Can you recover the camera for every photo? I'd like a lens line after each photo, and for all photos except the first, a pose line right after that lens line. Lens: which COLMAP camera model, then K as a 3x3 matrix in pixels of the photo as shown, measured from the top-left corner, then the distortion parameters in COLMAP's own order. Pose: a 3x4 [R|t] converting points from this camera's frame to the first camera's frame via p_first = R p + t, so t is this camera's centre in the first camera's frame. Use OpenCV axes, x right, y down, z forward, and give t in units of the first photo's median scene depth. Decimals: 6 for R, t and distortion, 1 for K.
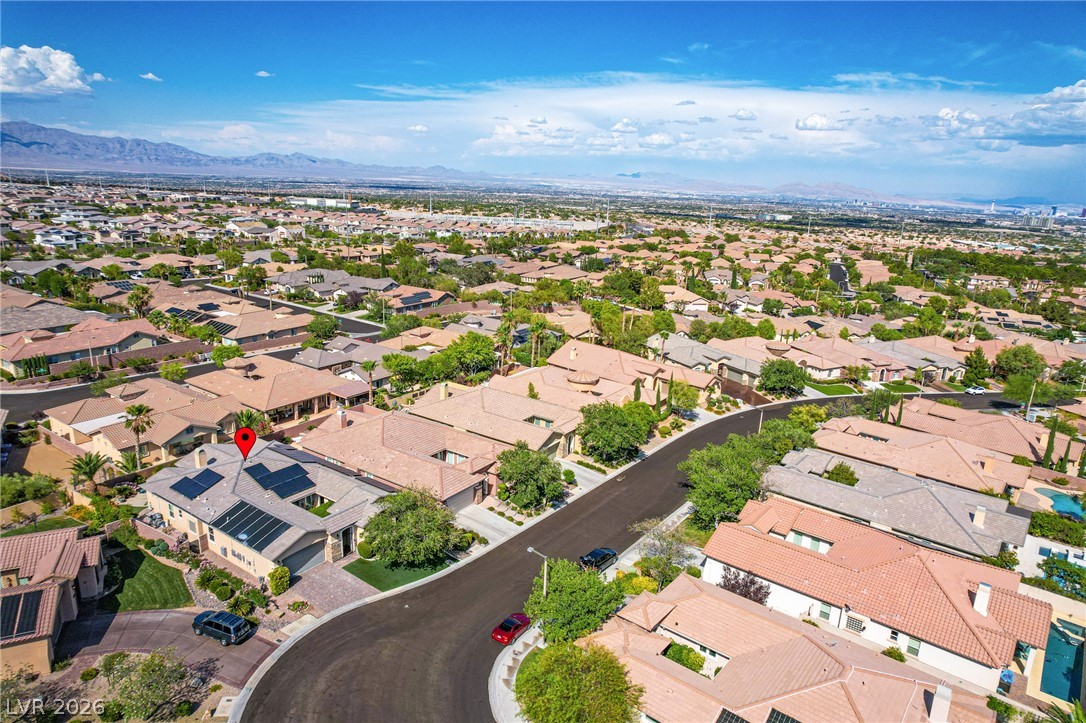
lens RADIAL K [[690.5, 0, 545.9], [0, 690.5, 367.7], [0, 0, 1]] dist [-0.072995, 0.064763]
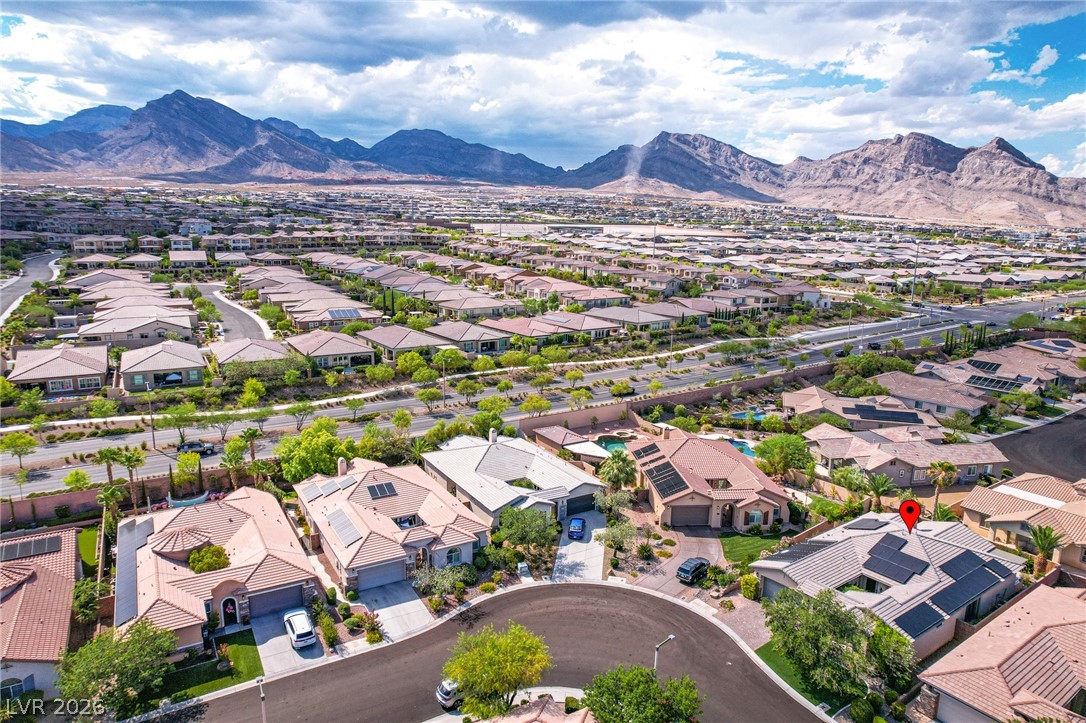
lens RADIAL K [[690.5, 0, 545.9], [0, 690.5, 367.7], [0, 0, 1]] dist [-0.072995, 0.064763]
pose [[-0.342836, 0.147208, -0.927789, 0.590901], [-0.284483, 0.924999, 0.251887, -0.176326], [0.895284, 0.350296, -0.275245, 0.705194]]
